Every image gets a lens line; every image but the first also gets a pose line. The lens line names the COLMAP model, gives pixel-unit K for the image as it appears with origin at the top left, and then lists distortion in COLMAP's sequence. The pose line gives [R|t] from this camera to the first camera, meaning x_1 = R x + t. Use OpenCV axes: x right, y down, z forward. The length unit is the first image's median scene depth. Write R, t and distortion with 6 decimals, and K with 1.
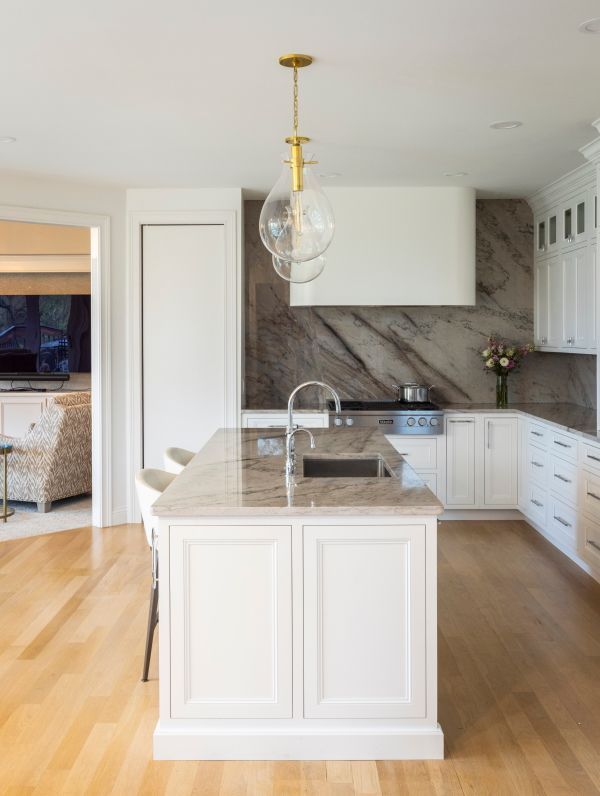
lens RADIAL K [[870.6, 0, 289.9], [0, 870.6, 344.0], [0, 0, 1]] dist [-0.020383, 0.000000]
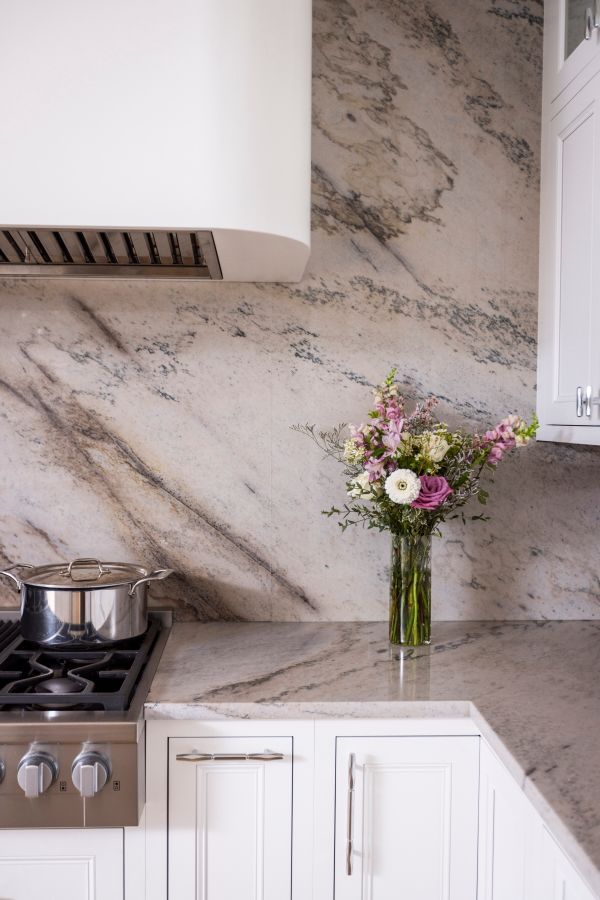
lens RADIAL K [[857.0, 0, 298.0], [0, 857.0, 451.7], [0, 0, 1]] dist [-0.000857, 0.000000]
pose [[0.998206, 0.005118, 0.059650, 0.185288], [-0.007473, 0.999198, 0.039332, 0.001231], [-0.059401, -0.039707, 0.997444, 0.721678]]
